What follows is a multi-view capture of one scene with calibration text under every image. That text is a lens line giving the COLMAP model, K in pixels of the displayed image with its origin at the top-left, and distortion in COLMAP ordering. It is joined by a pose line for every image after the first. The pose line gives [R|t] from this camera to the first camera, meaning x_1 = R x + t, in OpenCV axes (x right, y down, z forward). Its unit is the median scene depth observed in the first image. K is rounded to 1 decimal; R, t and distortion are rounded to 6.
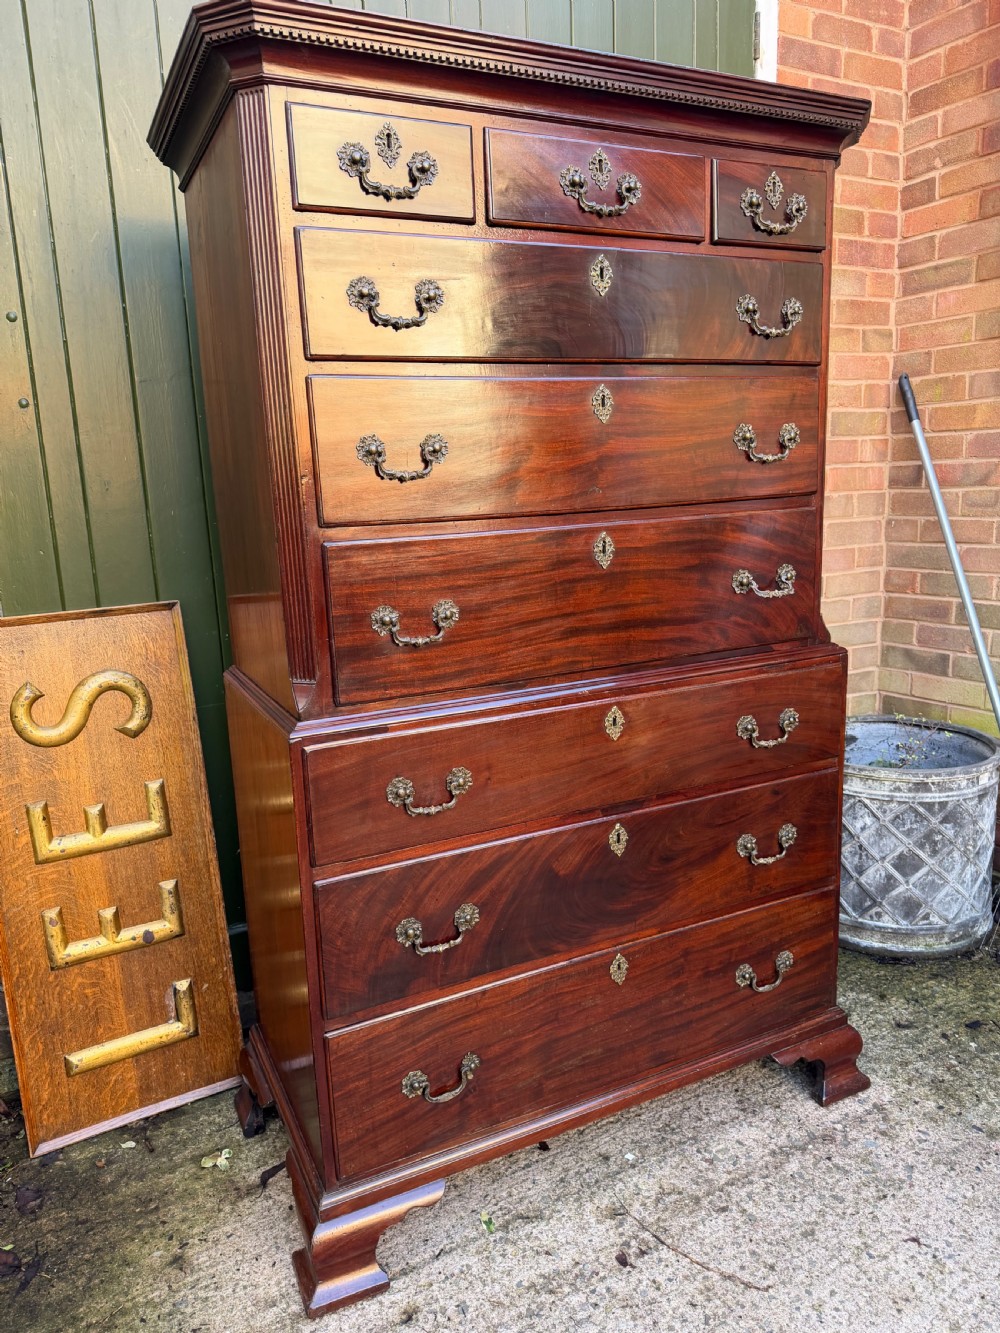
lens RADIAL K [[948.2, 0, 503.7], [0, 948.2, 671.7], [0, 0, 1]] dist [0.018760, -0.019001]
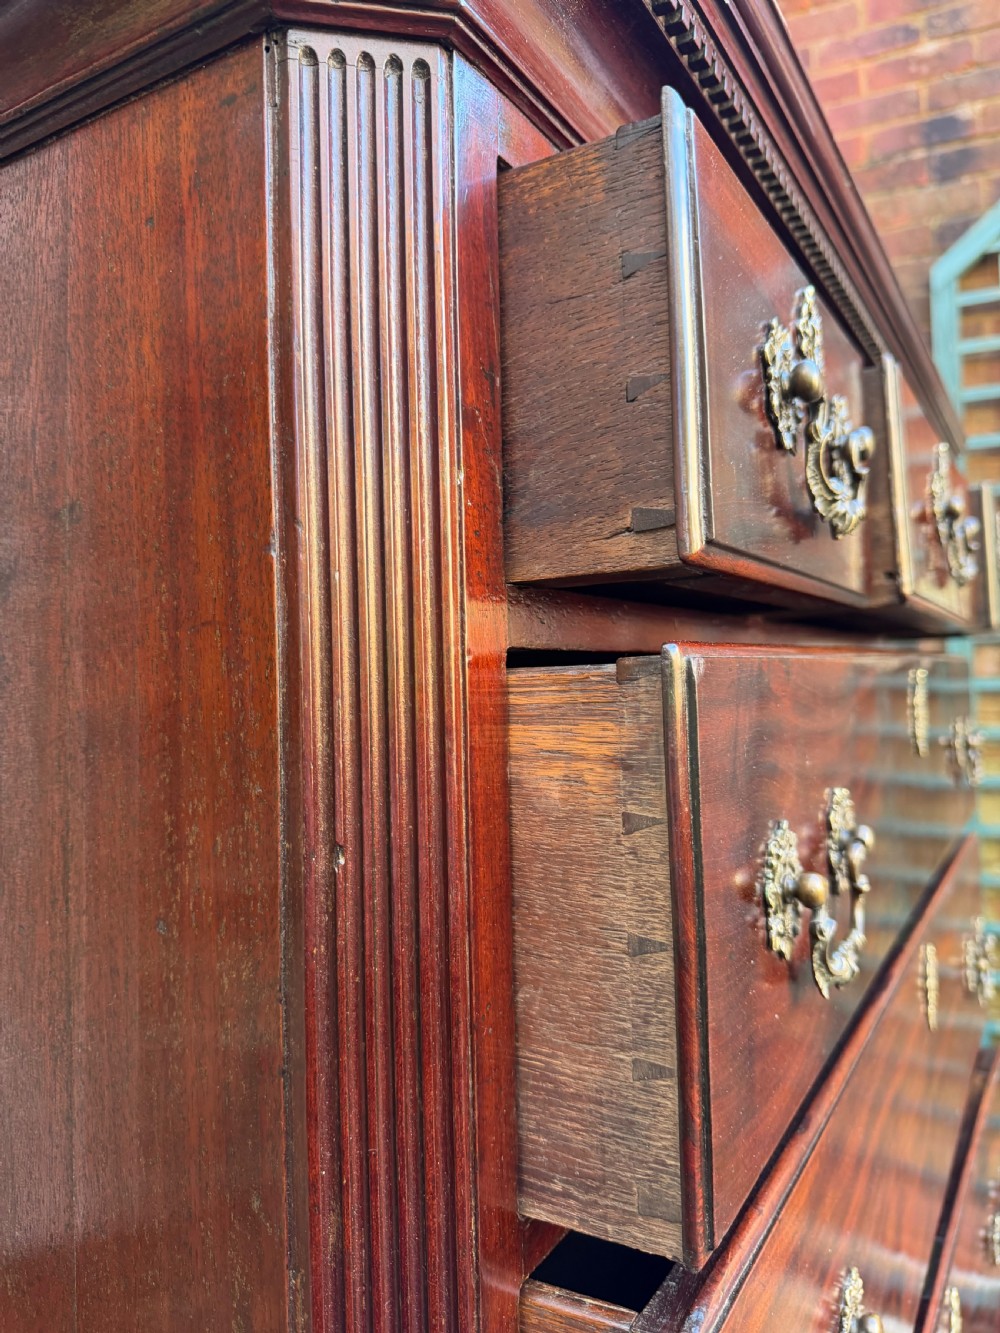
lens RADIAL K [[956.5, 0, 502.8], [0, 956.5, 667.2], [0, 0, 1]] dist [-0.050948, 0.000389]
pose [[0.835622, 0.021732, 0.548874, -0.250509], [0.109886, 0.972406, -0.205795, -0.307865], [-0.538201, 0.232280, 0.810176, 0.605107]]
